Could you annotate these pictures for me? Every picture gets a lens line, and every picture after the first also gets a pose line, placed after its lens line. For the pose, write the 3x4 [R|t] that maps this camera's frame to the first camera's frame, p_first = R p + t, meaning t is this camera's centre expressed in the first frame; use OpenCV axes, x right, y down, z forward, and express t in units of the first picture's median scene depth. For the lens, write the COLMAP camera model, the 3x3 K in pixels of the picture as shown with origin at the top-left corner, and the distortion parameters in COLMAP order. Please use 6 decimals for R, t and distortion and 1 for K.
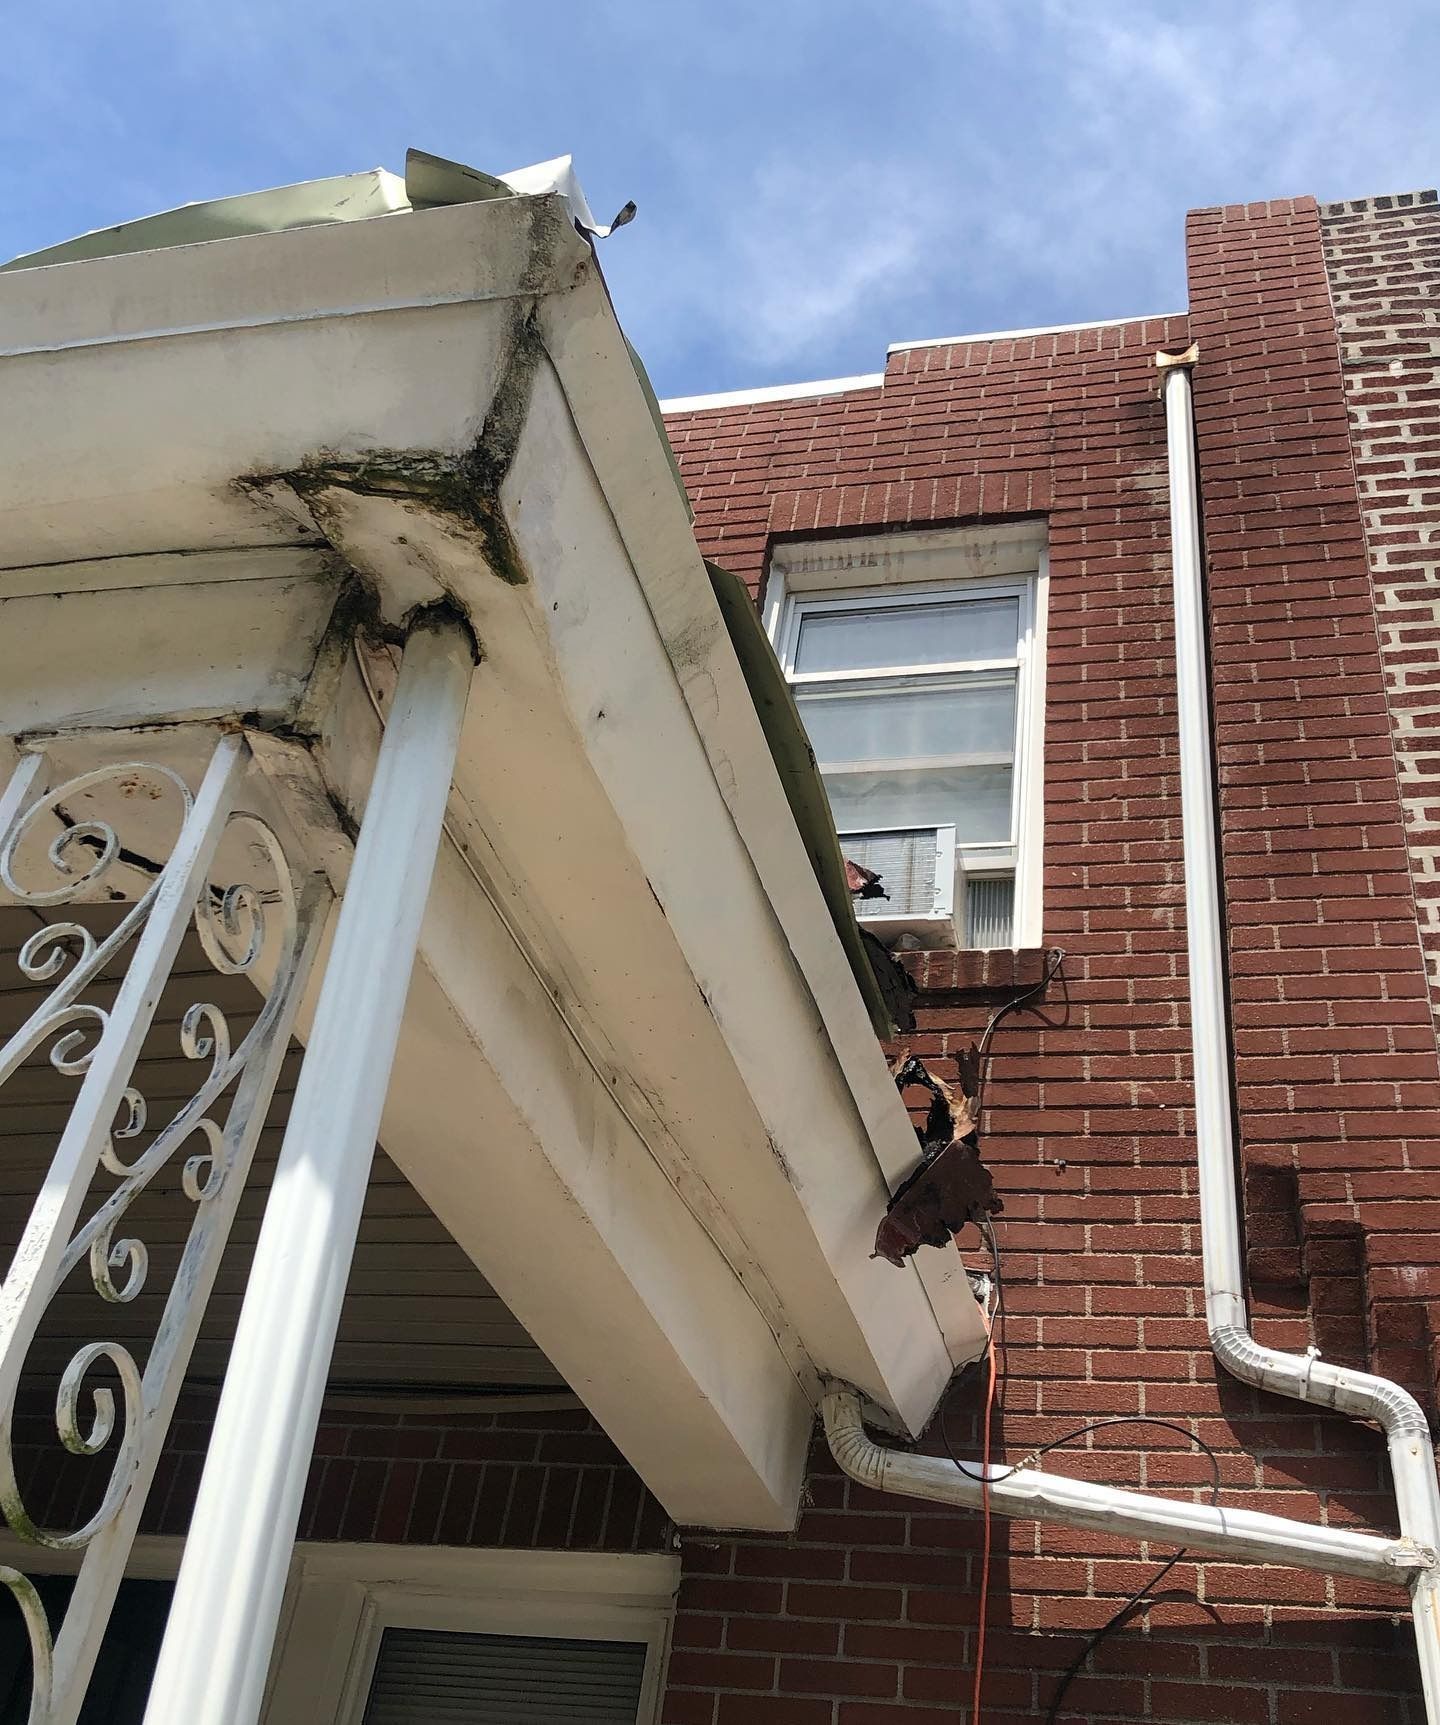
lens RADIAL K [[1905.2, 0, 720.0], [0, 1905.2, 862.5], [0, 0, 1]] dist [0.017434, -0.029288]
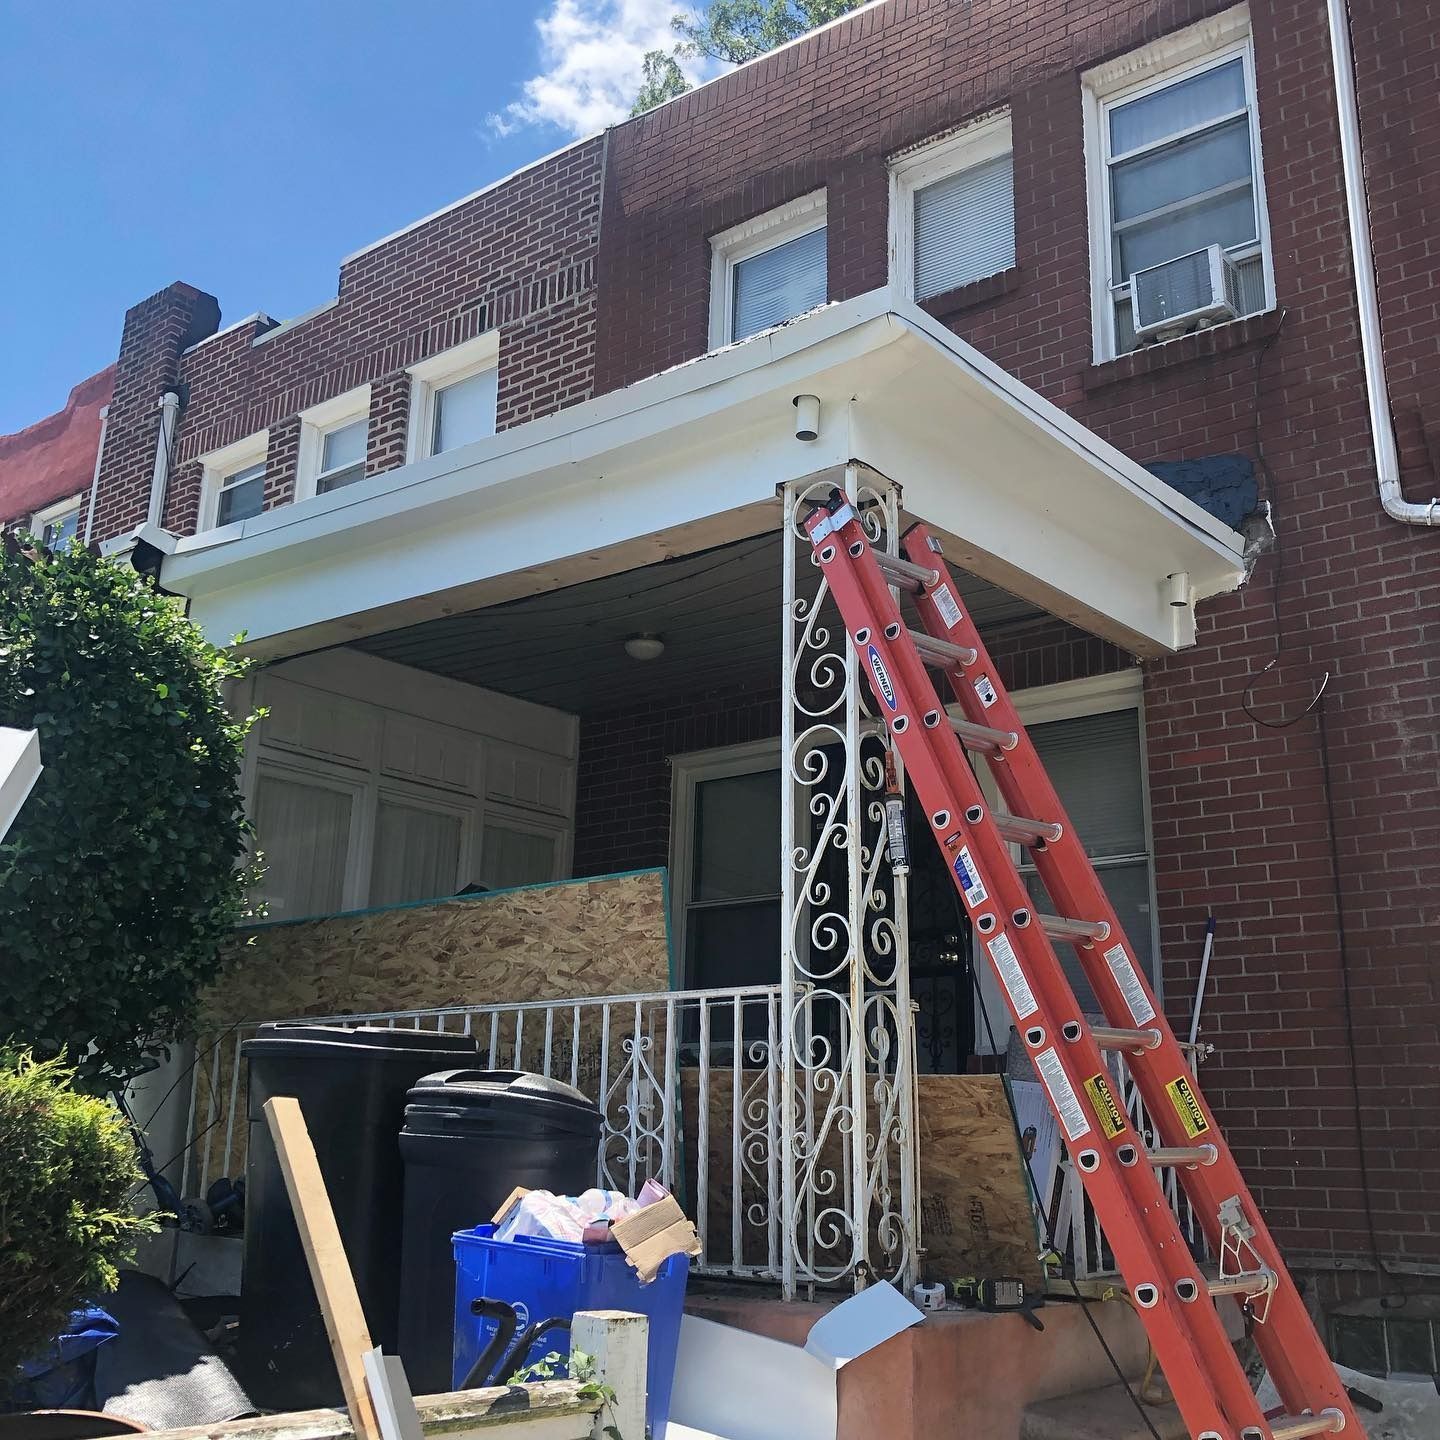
lens RADIAL K [[1558.7, 0, 730.9], [0, 1558.7, 684.0], [0, 0, 1]] dist [0.154941, -0.537163]
pose [[0.902790, -0.223848, -0.367236, 0.212296], [0.335500, 0.900796, 0.275693, -0.268922], [0.269091, -0.372101, 0.888331, -0.718739]]
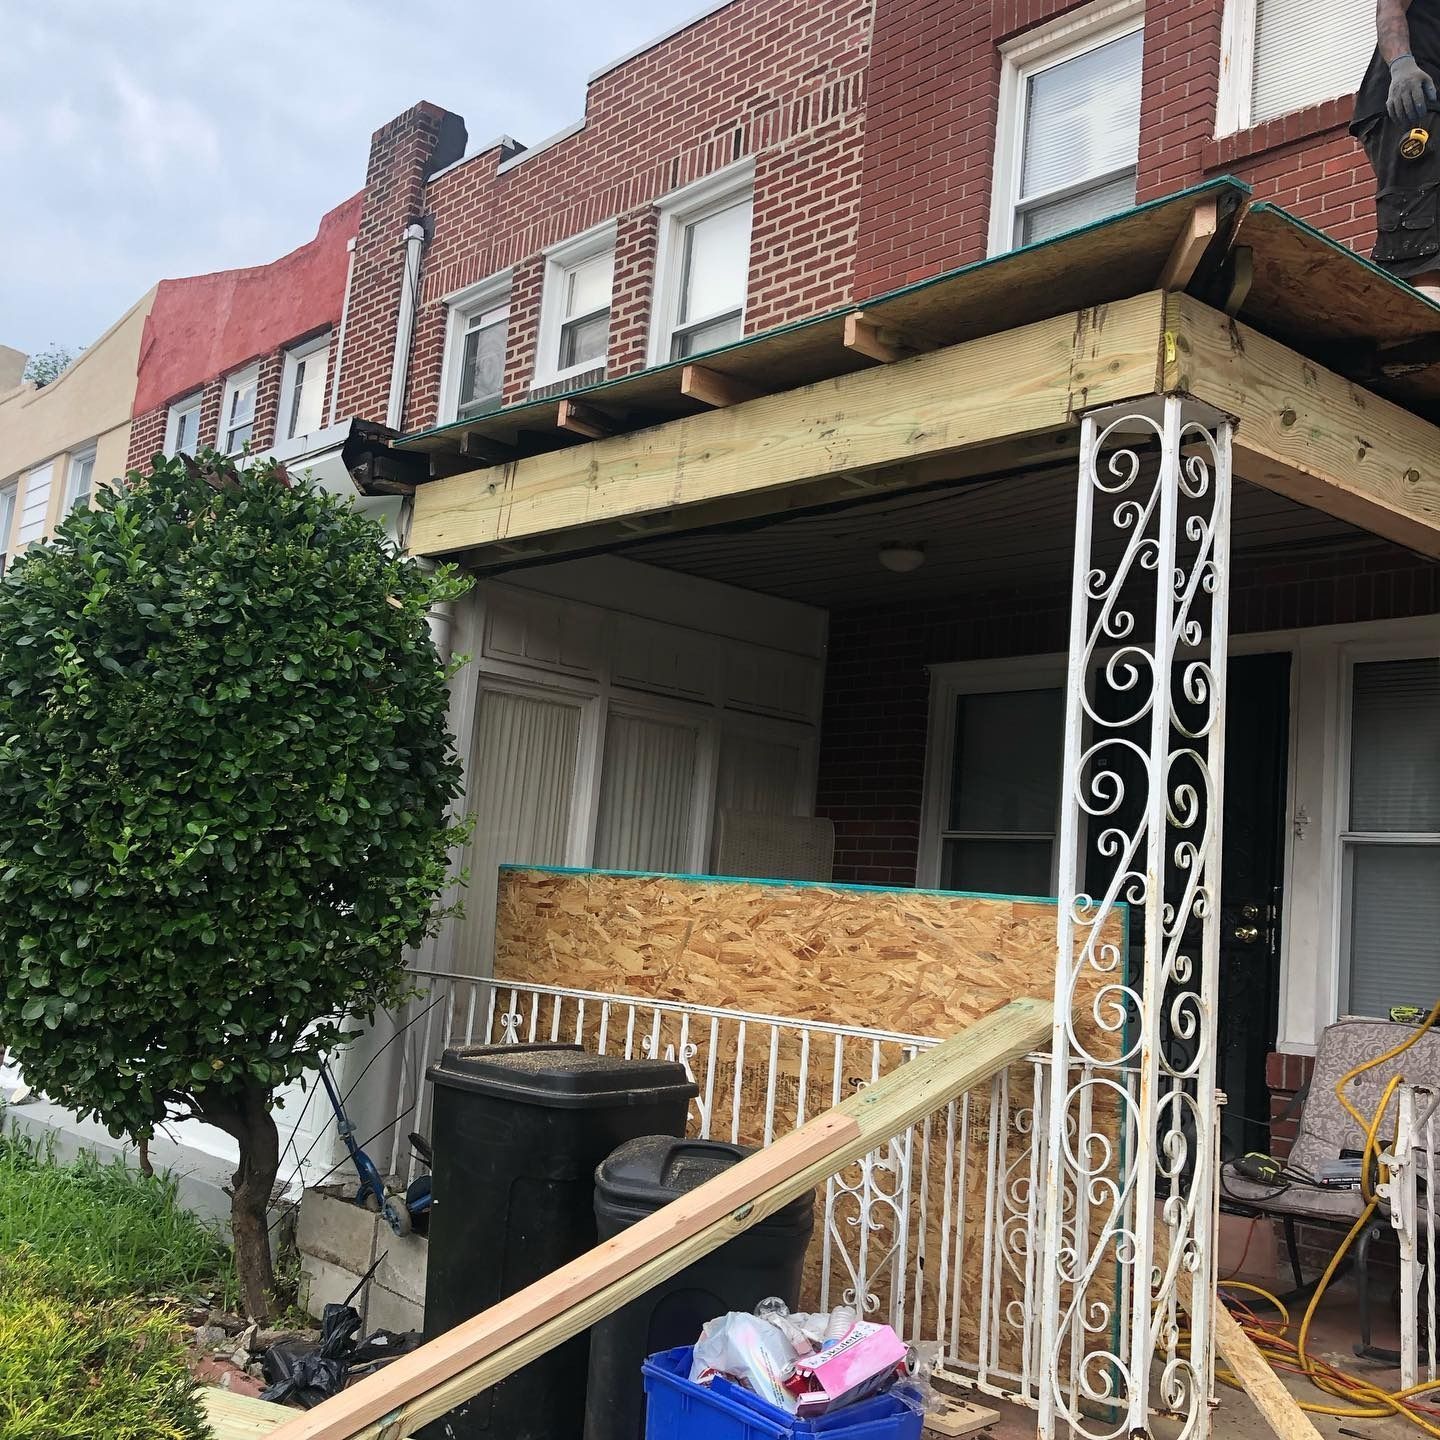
lens RADIAL K [[1554.5, 0, 716.5], [0, 1554.5, 695.8], [0, 0, 1]] dist [0.063456, -0.145770]
pose [[0.825463, -0.134978, -0.548080, 0.144994], [0.366274, 0.866889, 0.338153, -0.321350], [0.429481, -0.479880, 0.765024, -0.446335]]
